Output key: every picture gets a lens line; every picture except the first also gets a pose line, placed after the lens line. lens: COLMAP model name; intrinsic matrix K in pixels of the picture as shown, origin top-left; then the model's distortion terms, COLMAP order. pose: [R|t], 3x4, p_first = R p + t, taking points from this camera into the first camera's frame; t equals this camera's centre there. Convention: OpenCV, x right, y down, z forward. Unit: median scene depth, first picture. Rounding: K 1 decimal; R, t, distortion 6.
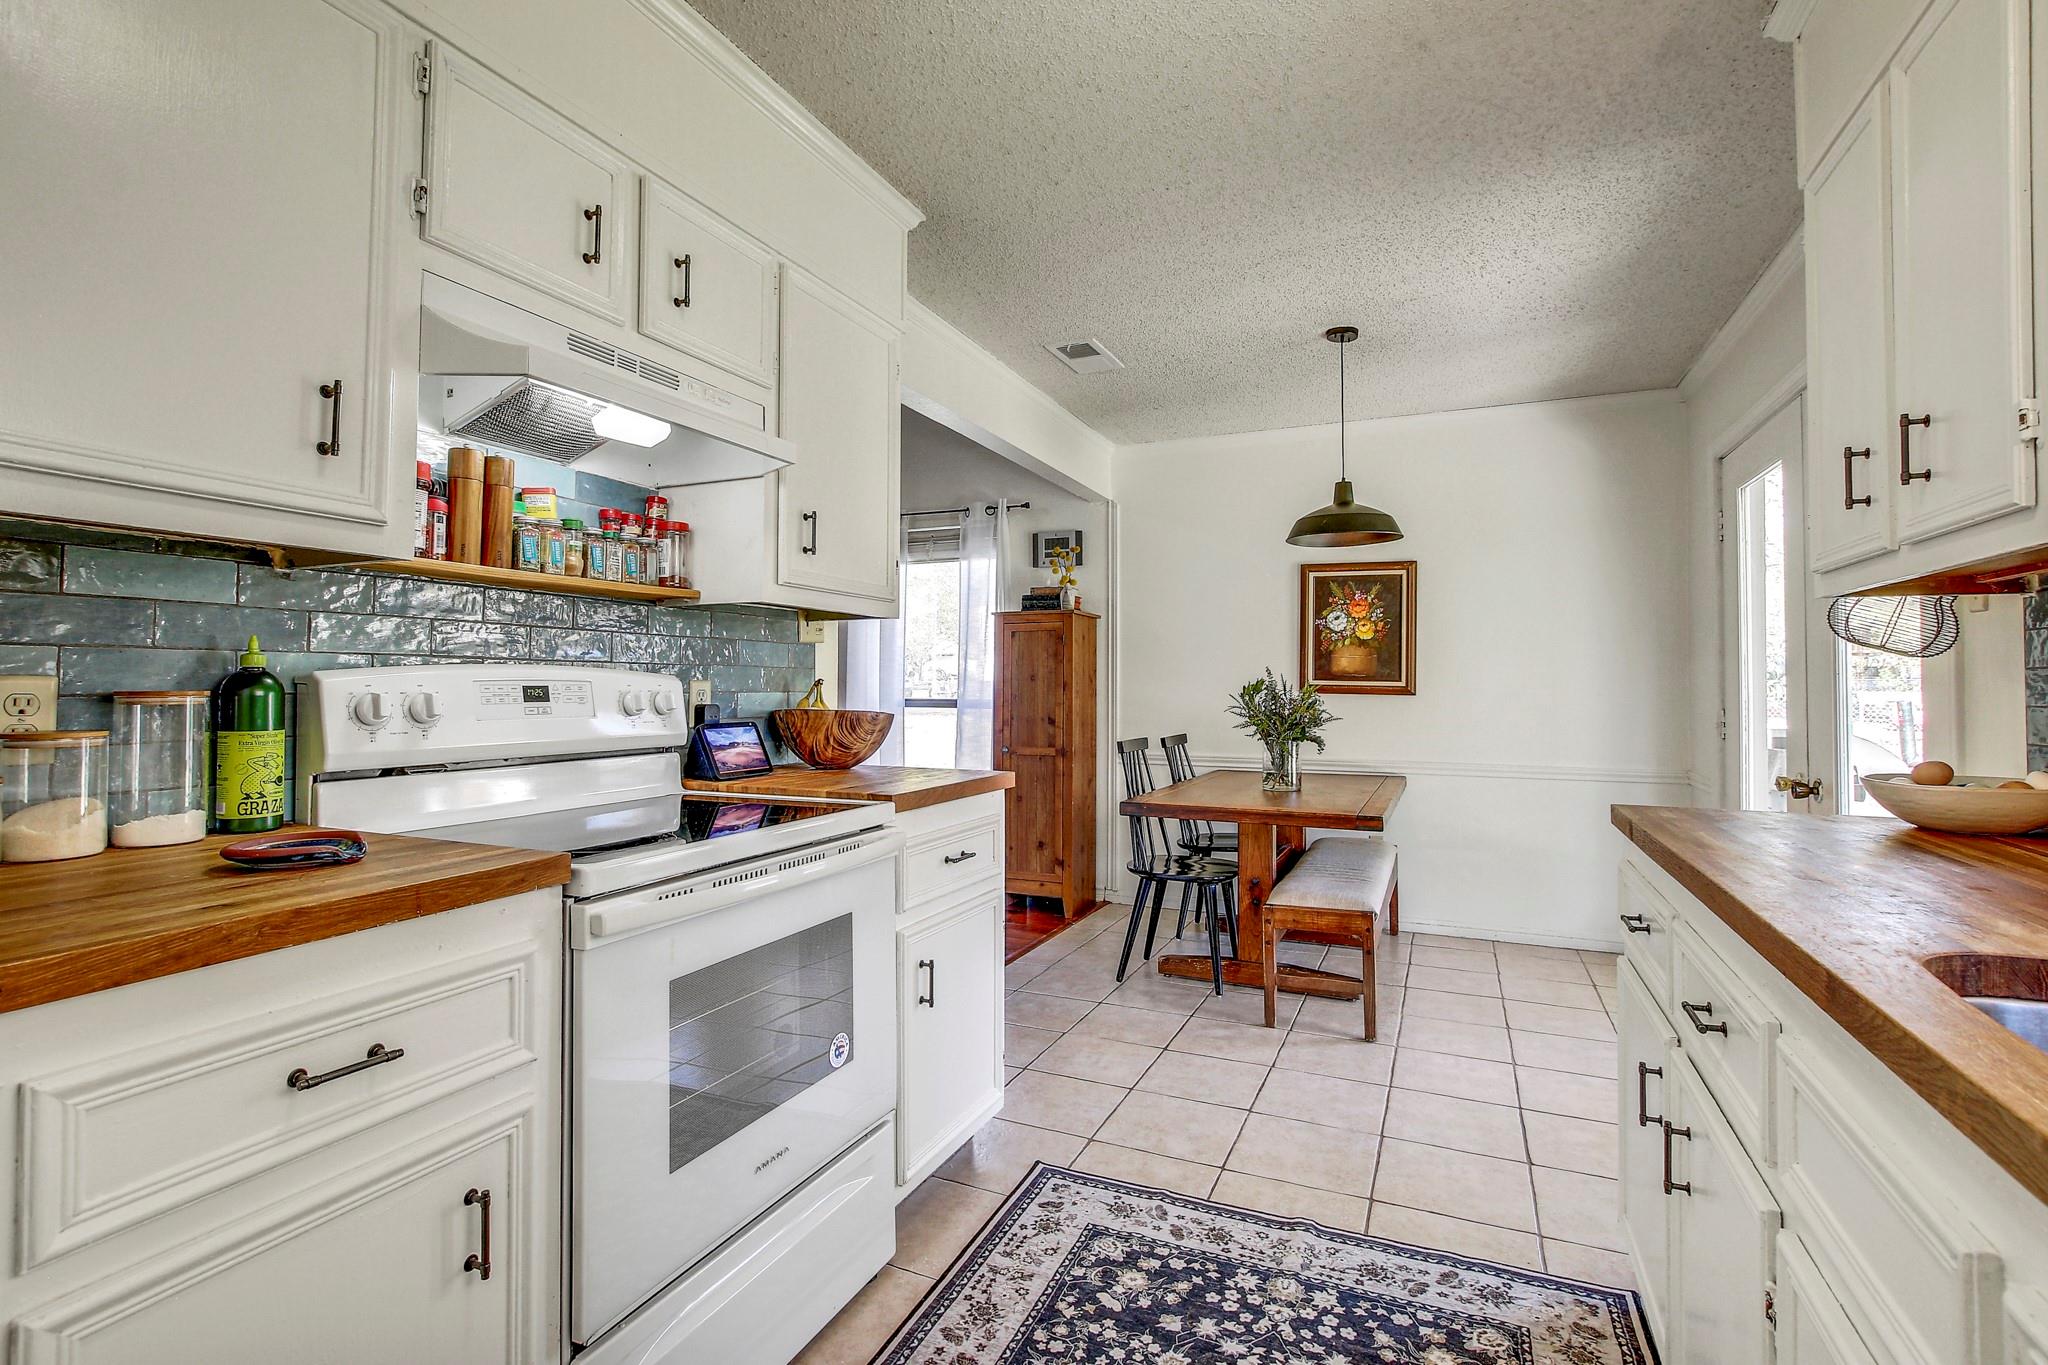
lens RADIAL K [[939.3, 0, 1029.5], [0, 939.3, 653.9], [0, 0, 1]] dist [-0.014121, 0.006885]
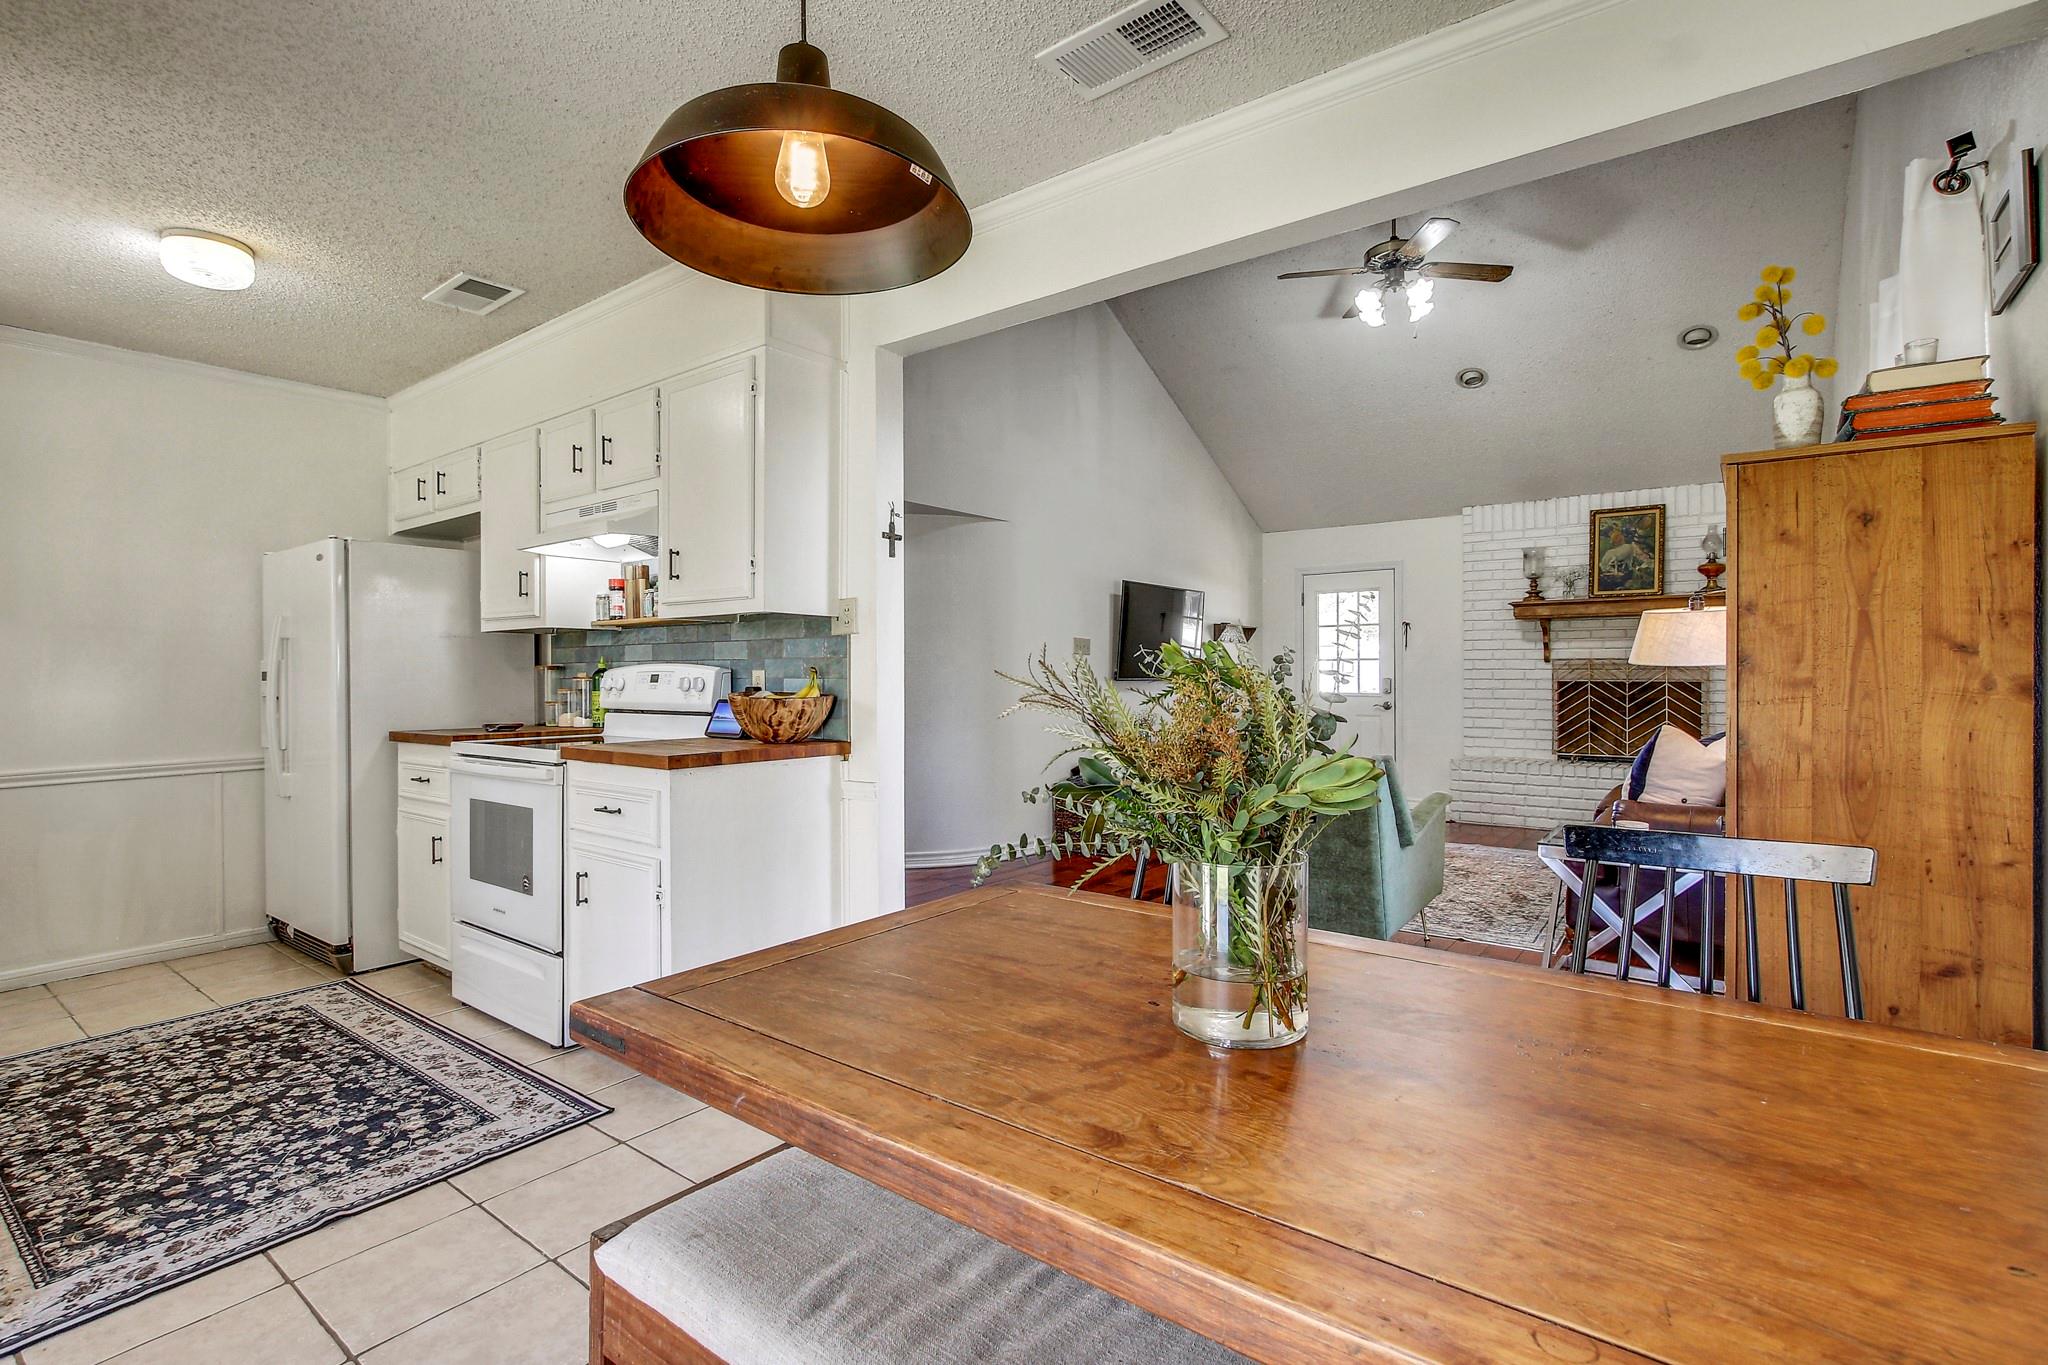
lens RADIAL K [[939.3, 0, 1004.4], [0, 939.3, 672.9], [0, 0, 1]] dist [-0.014121, 0.006885]
pose [[-0.228069, -0.004437, -0.973635, 1.245054], [0.033613, 0.999358, -0.012428, 0.081625], [0.973064, -0.035561, -0.227774, 2.202131]]
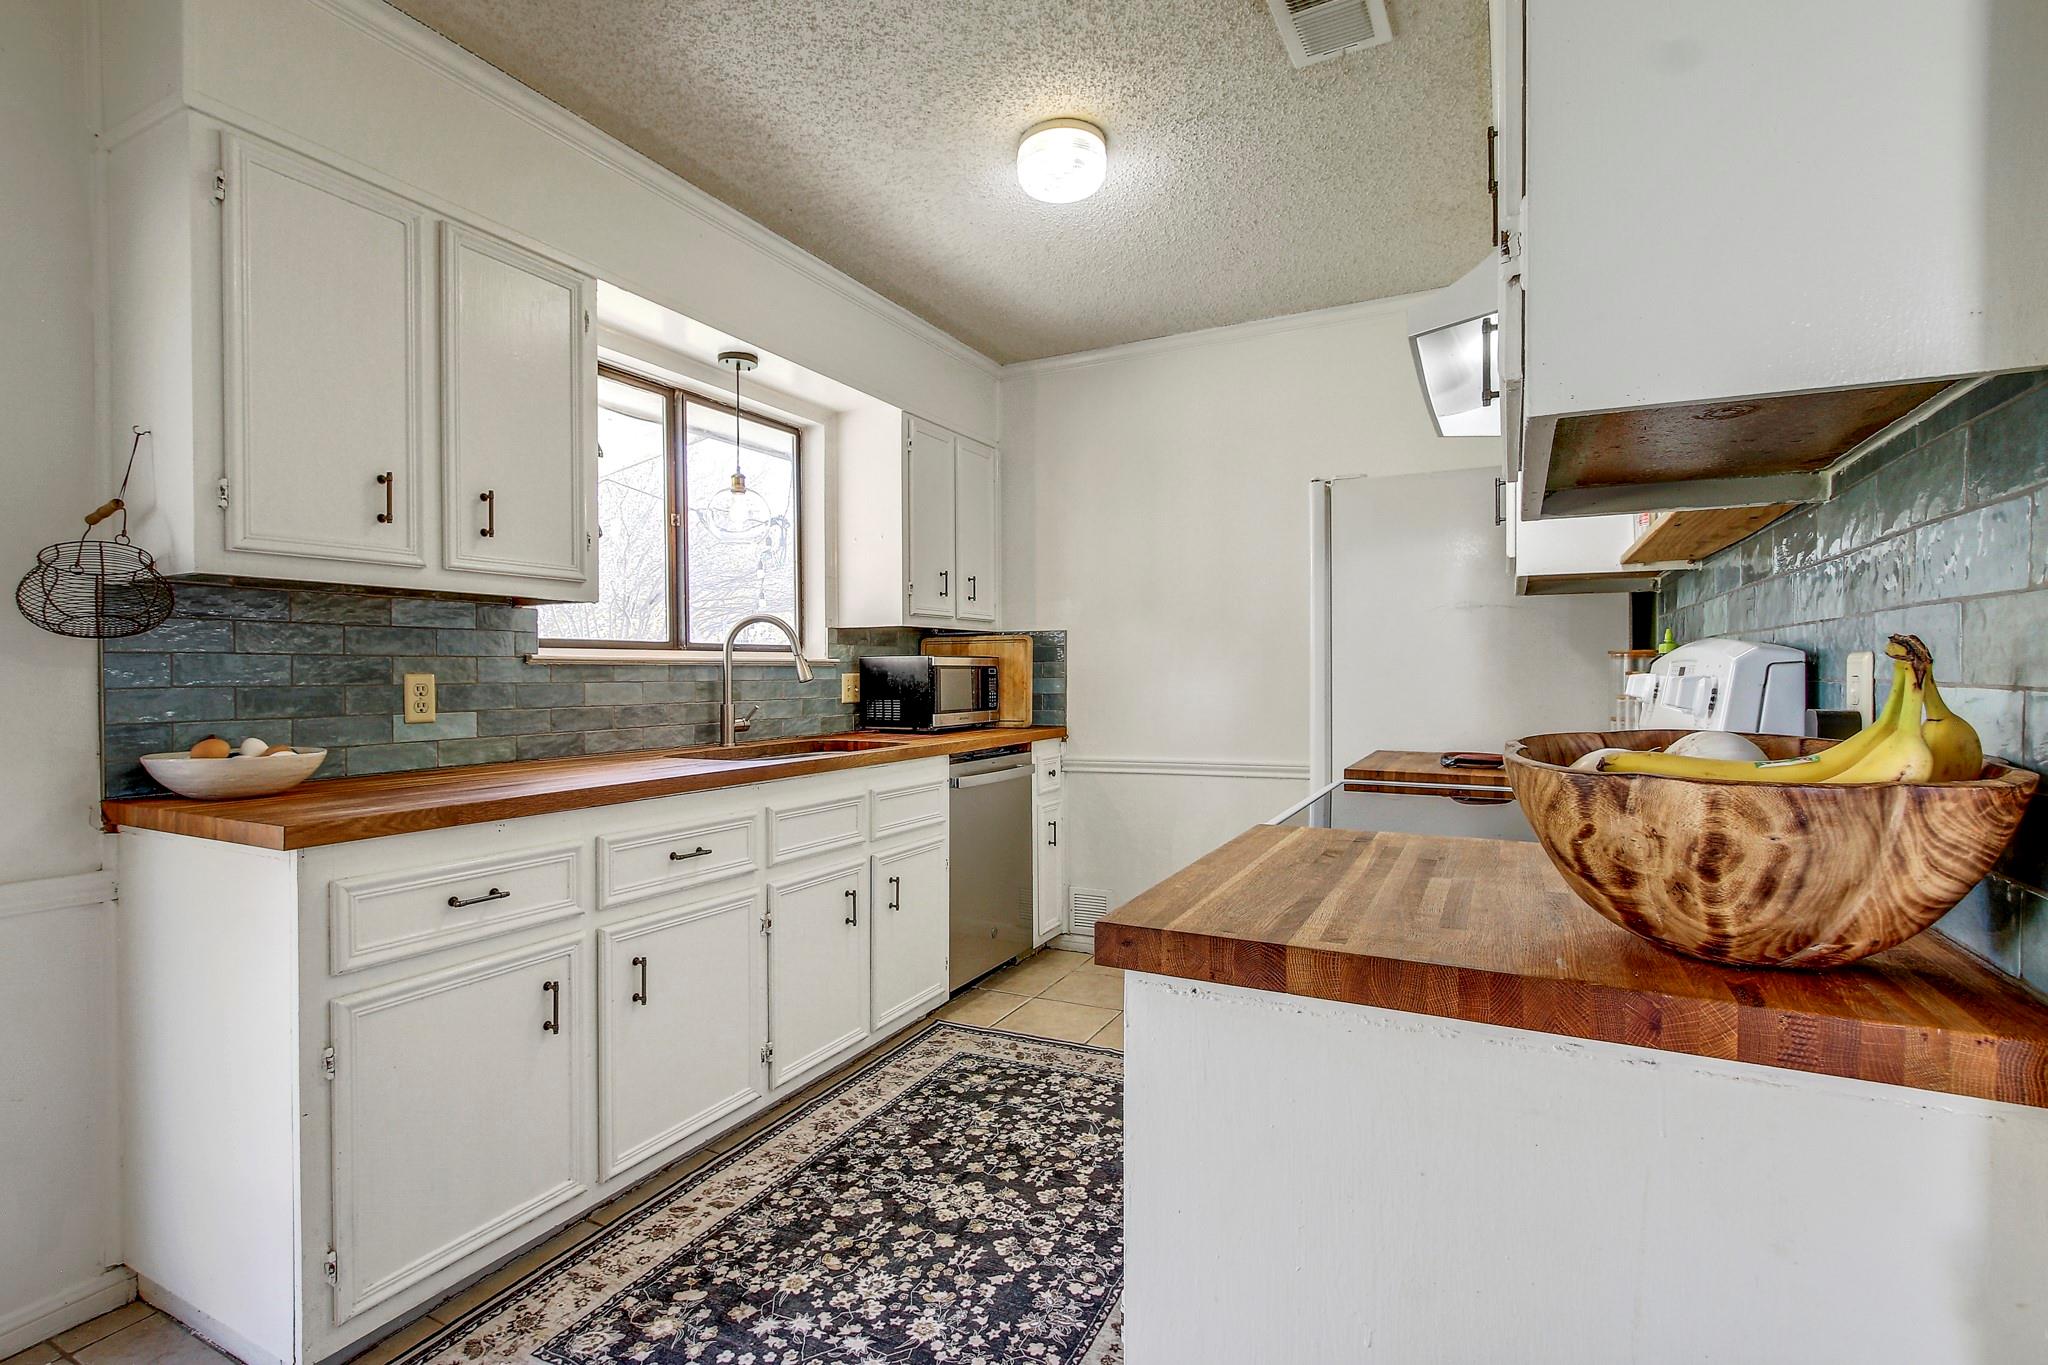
lens RADIAL K [[939.3, 0, 1084.9], [0, 939.3, 681.0], [0, 0, 1]] dist [-0.014121, 0.006885]
pose [[-0.999722, -0.001342, 0.023538, -0.039810], [-0.001812, 0.999800, -0.019928, 0.063528], [-0.023507, -0.019965, -0.999524, 1.840089]]
